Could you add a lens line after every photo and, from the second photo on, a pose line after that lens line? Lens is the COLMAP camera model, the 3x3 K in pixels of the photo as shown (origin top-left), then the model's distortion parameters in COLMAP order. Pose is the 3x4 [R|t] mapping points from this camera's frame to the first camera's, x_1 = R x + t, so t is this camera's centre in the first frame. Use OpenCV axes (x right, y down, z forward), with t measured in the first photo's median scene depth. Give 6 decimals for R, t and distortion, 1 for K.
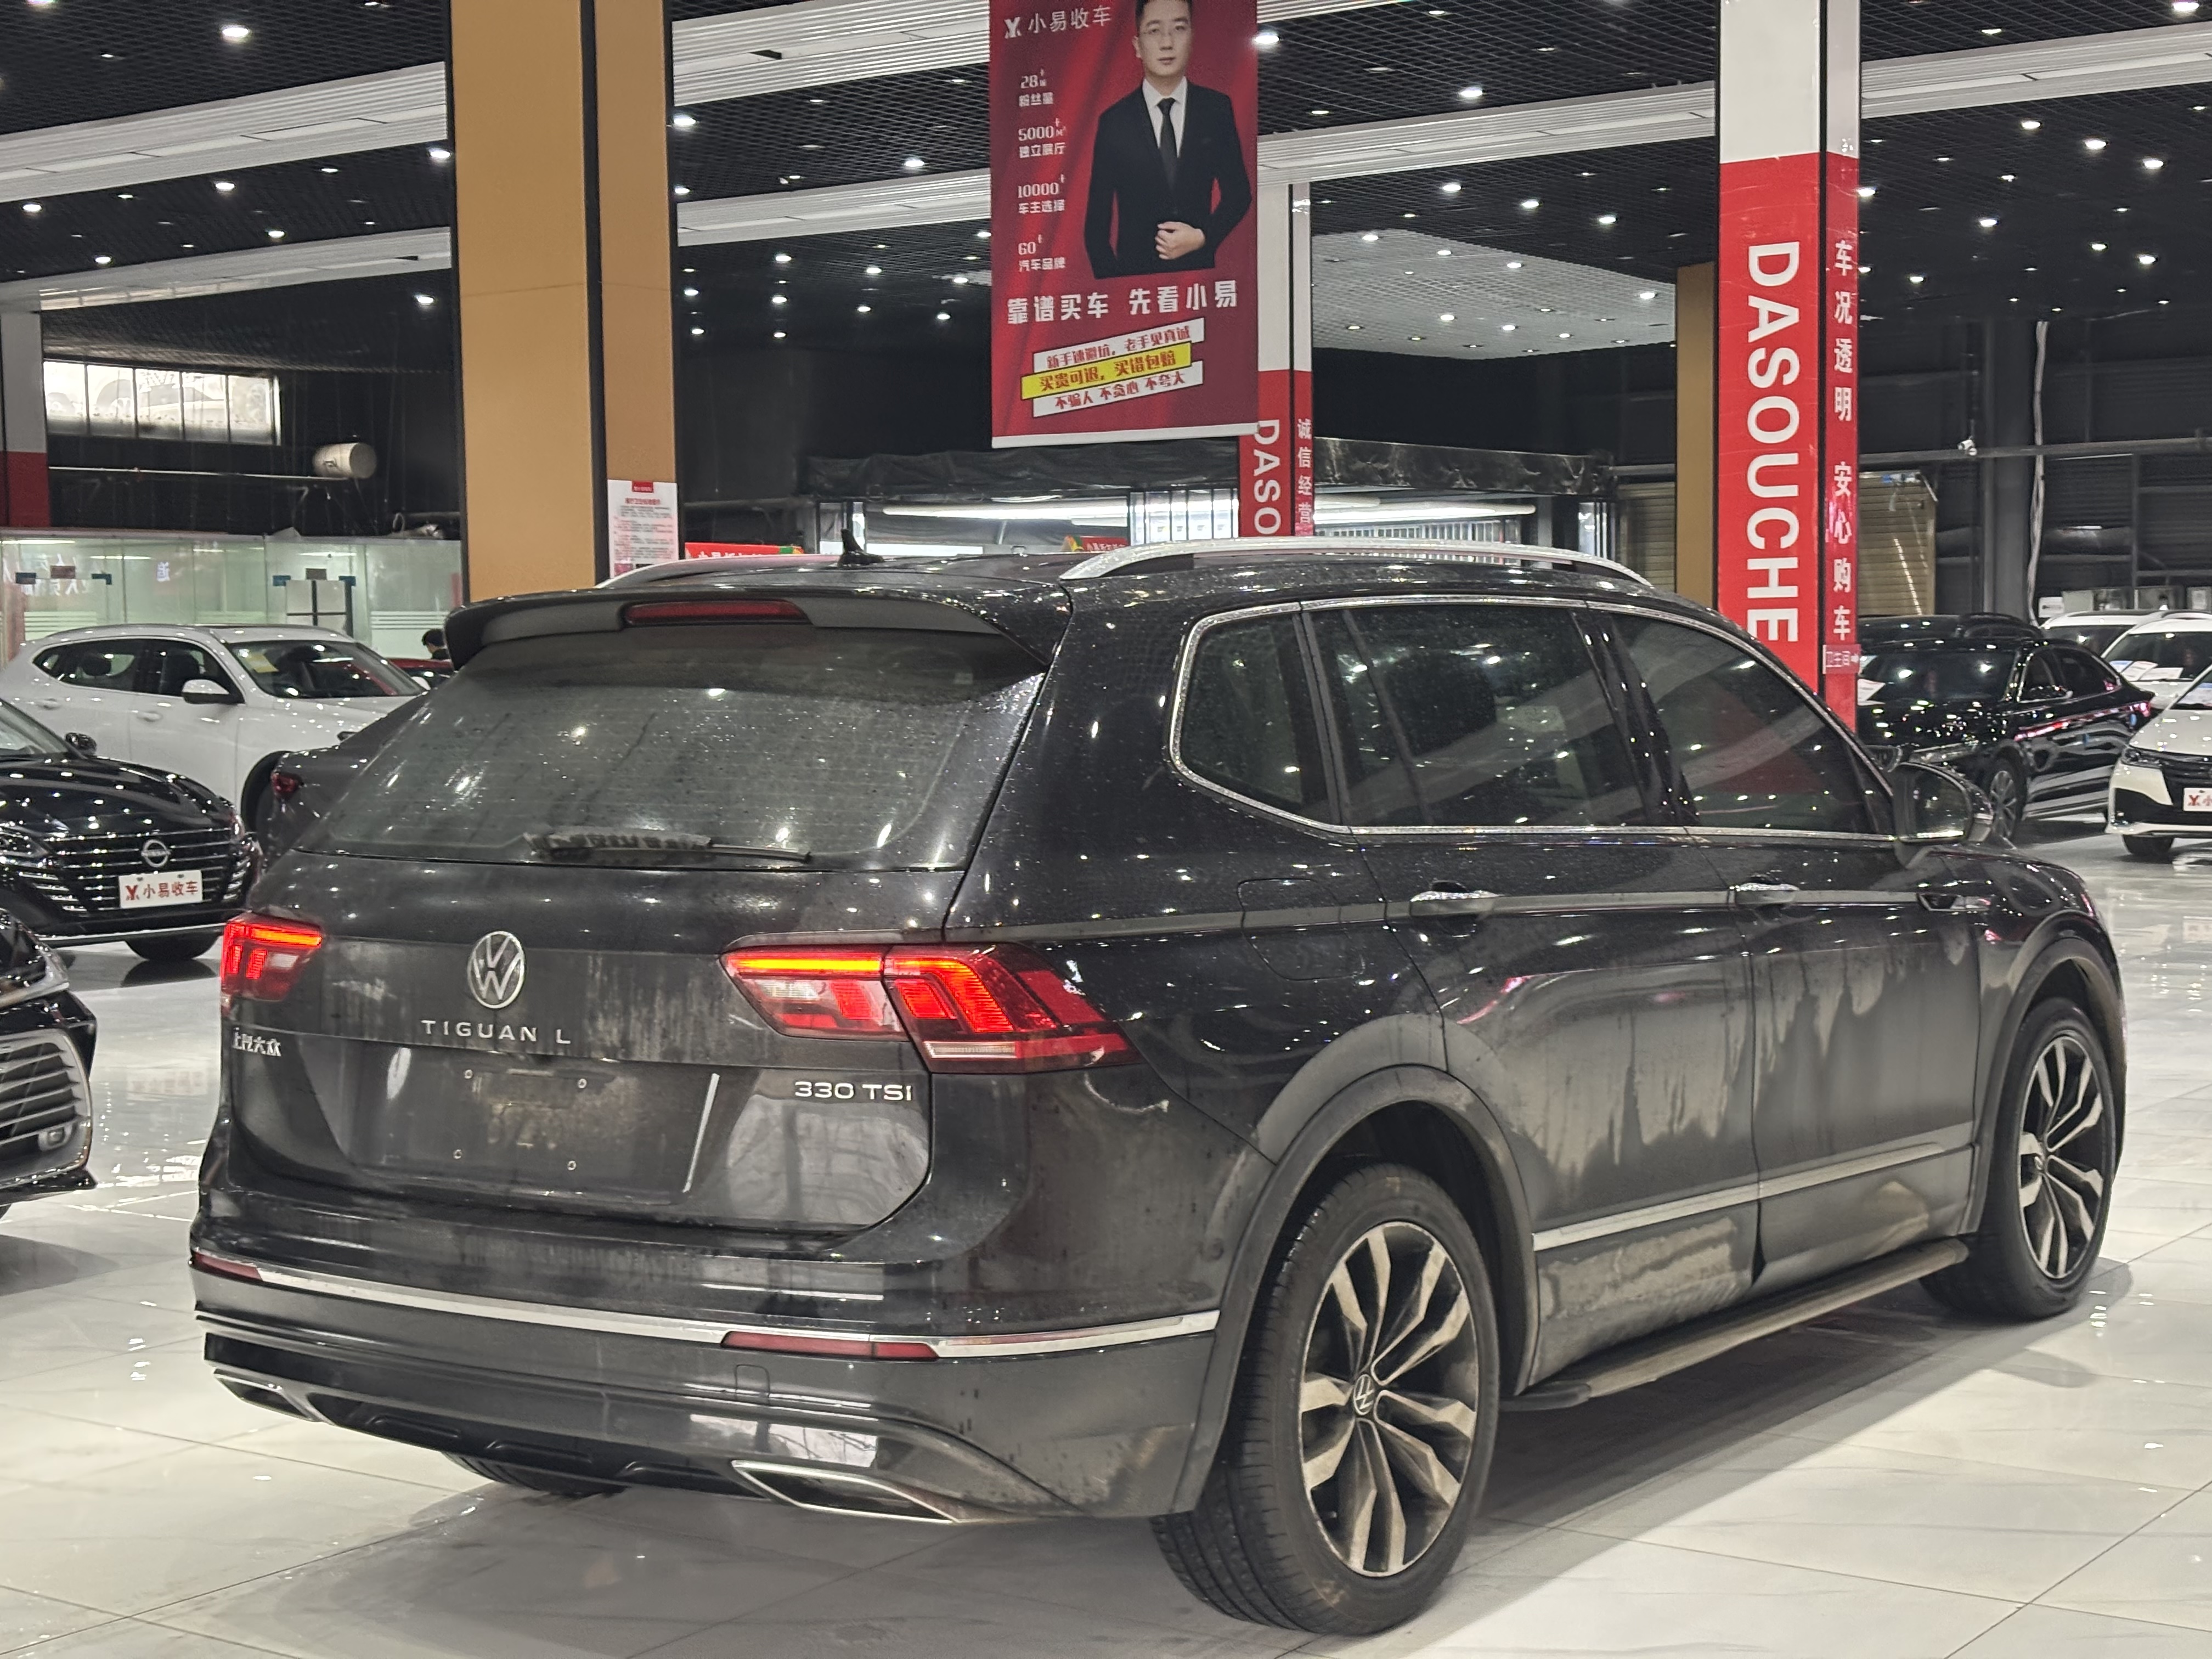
lens RADIAL K [[3335.3, 0, 1094.3], [0, 3335.3, 854.8], [0, 0, 1]] dist [0.265693, -0.859759]
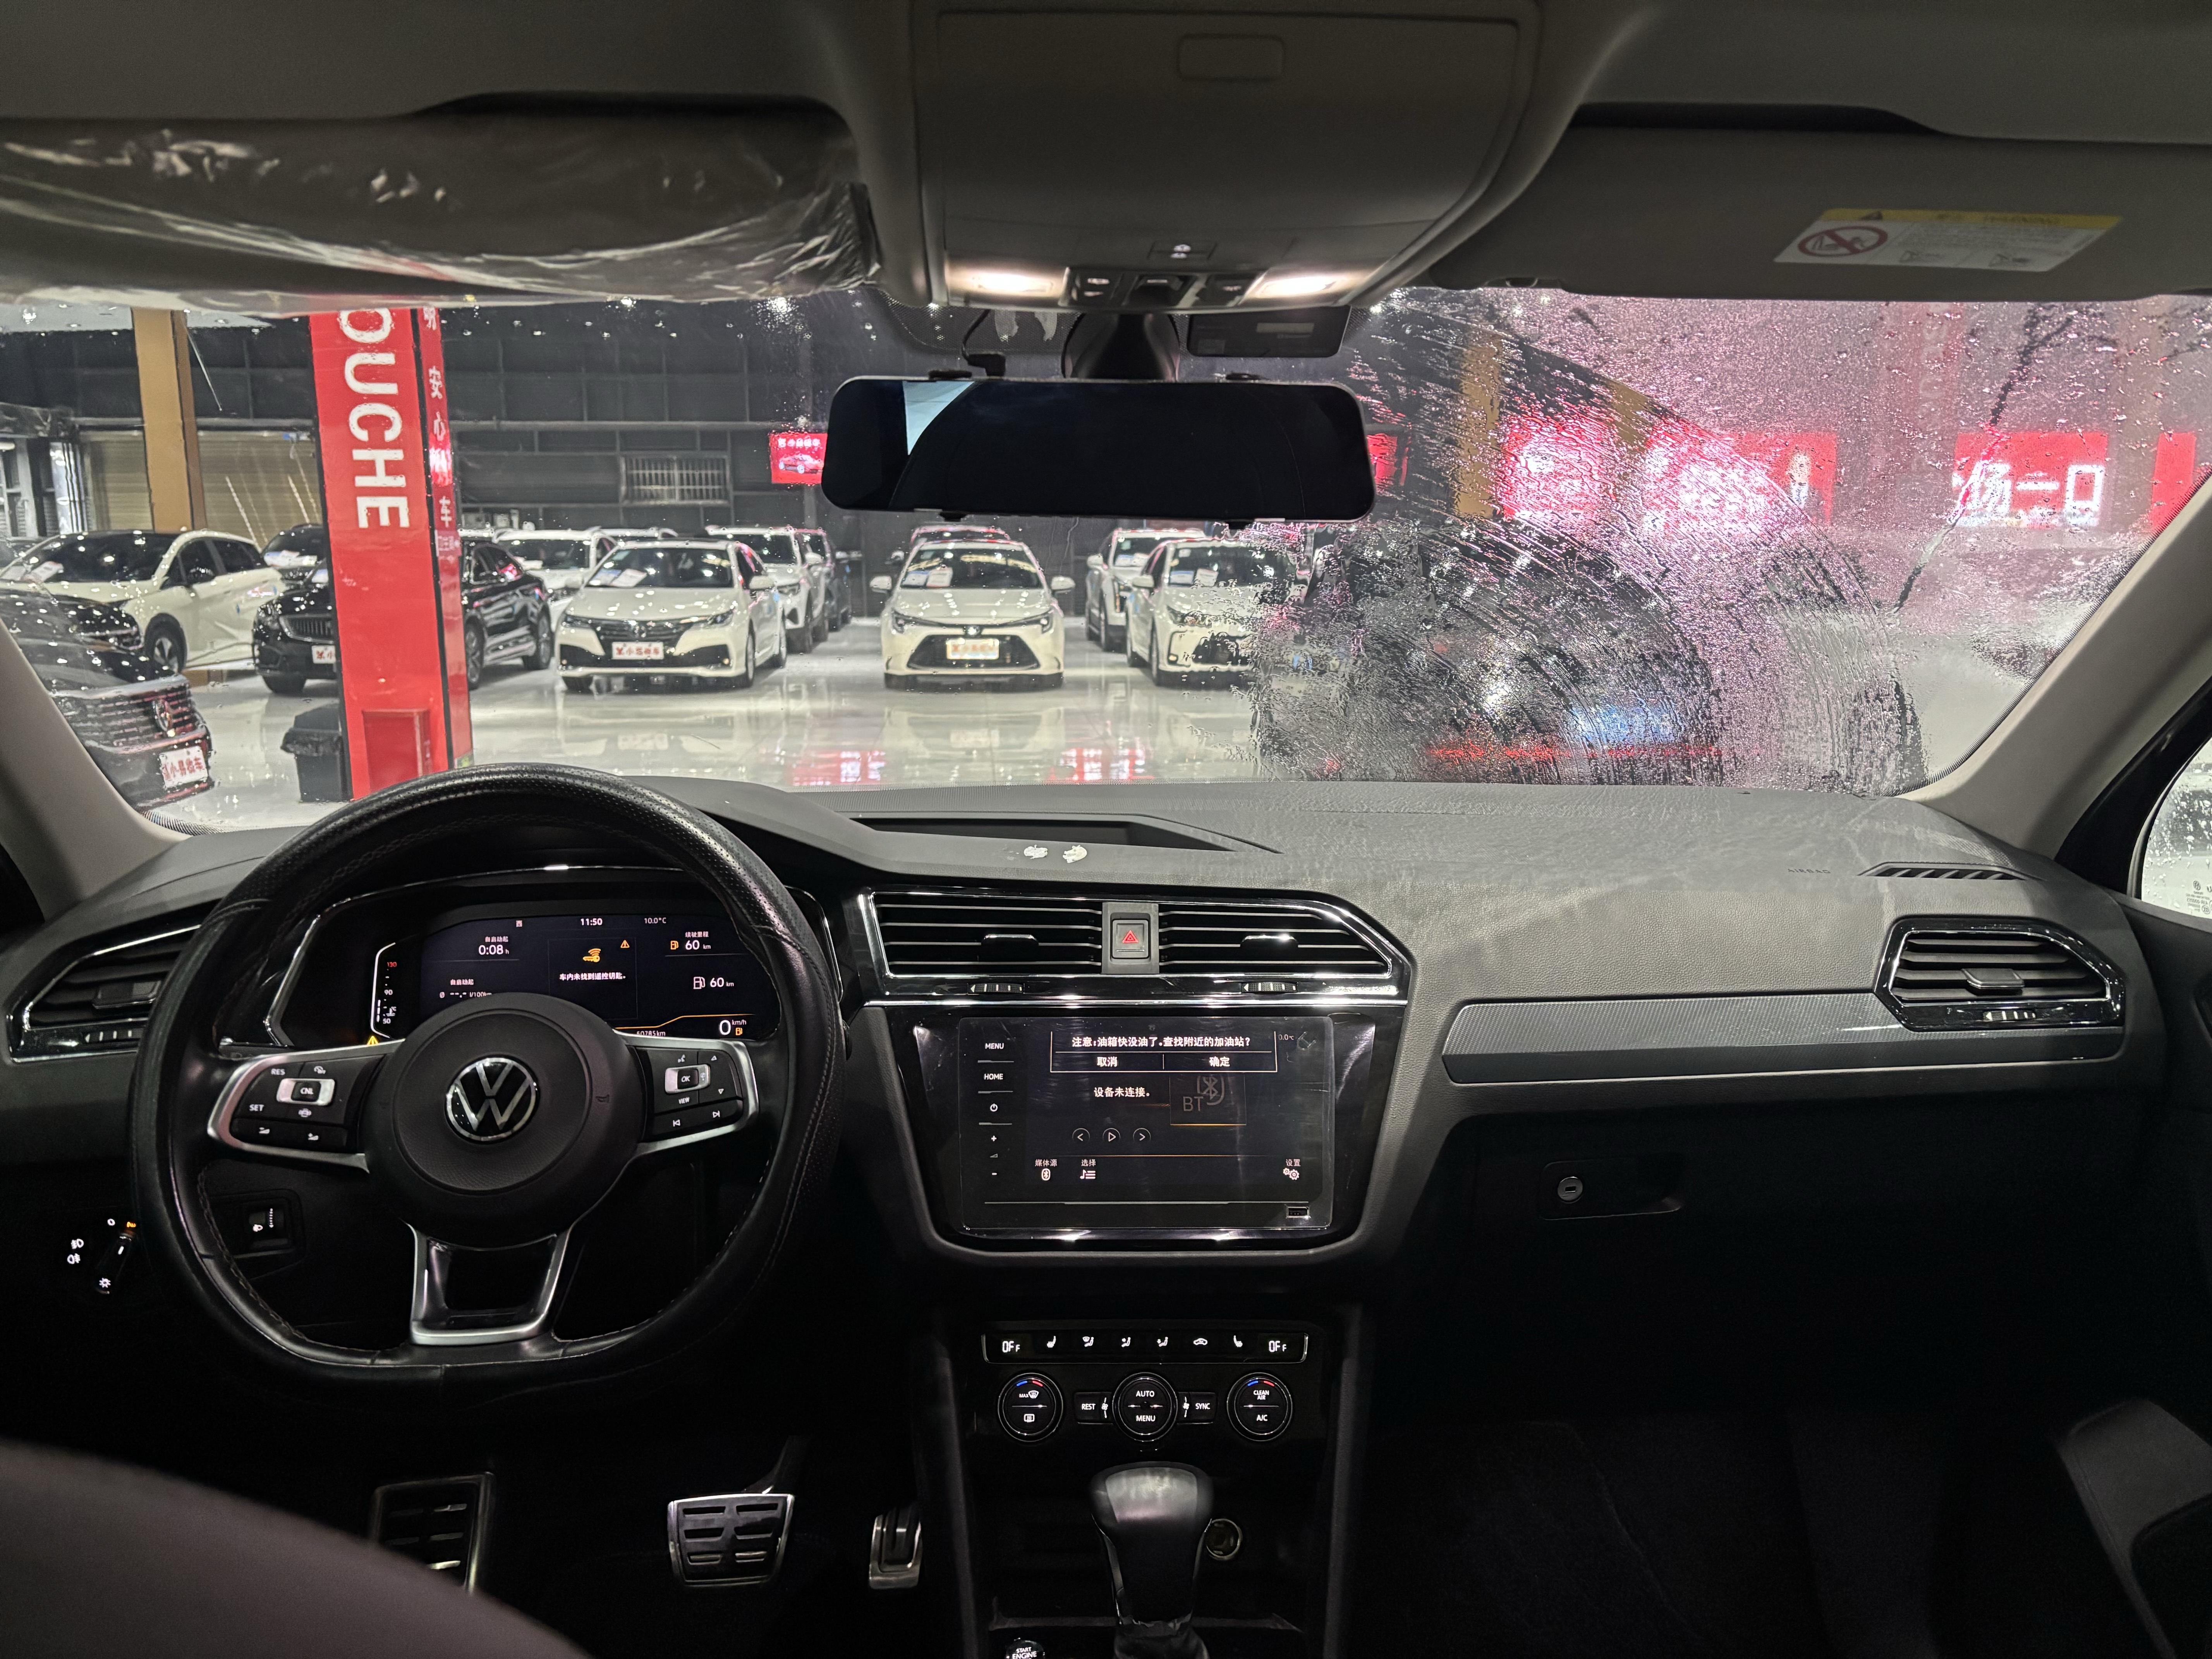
lens RADIAL K [[1670.7, 0, 1106.0], [0, 1670.7, 829.5], [0, 0, 1]] dist [0.096702, -0.101896]
pose [[0.761413, -0.100505, 0.640429, 0.013451], [0.037039, 0.993040, 0.111805, -0.017780], [-0.647208, -0.061409, 0.759836, 0.414441]]
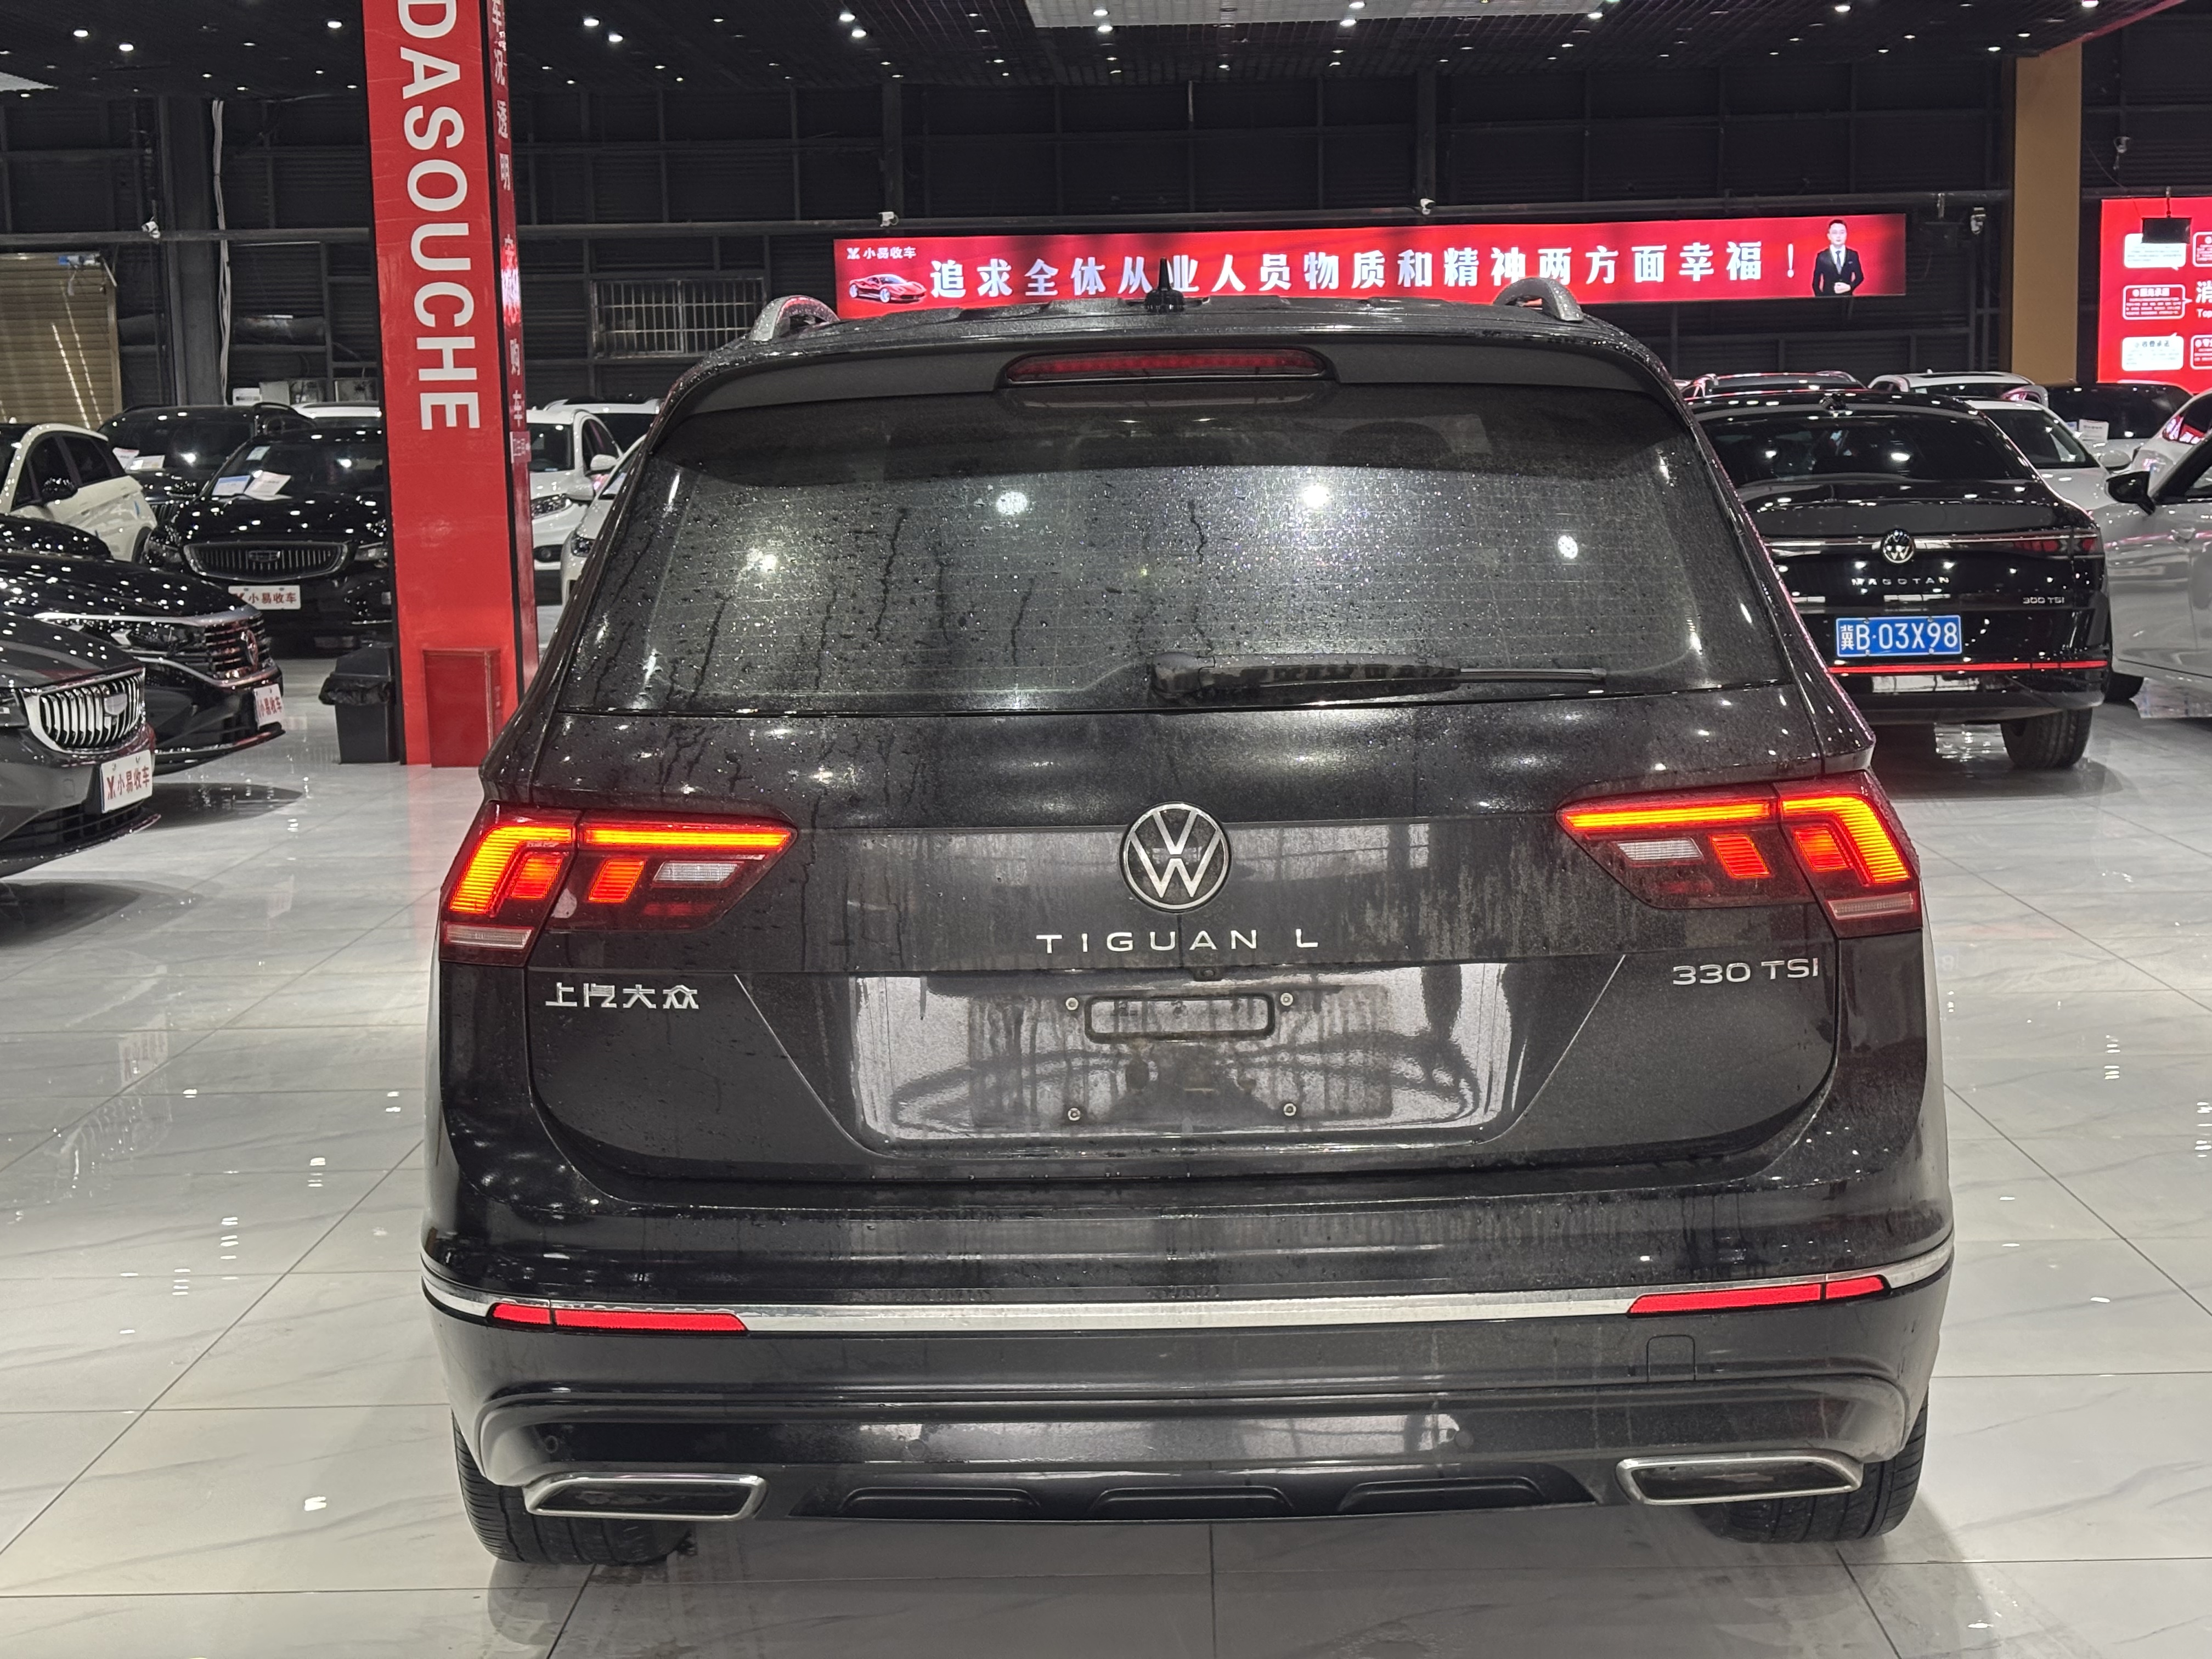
lens RADIAL K [[3361.2, 0, 1106.0], [0, 3361.2, 829.5], [0, 0, 1]] dist [0.267837, -1.068578]
pose [[0.822199, -0.076743, 0.564003, -0.186736], [0.047761, 0.996677, 0.065990, -0.006417], [-0.567193, -0.027320, 0.823132, 0.126332]]
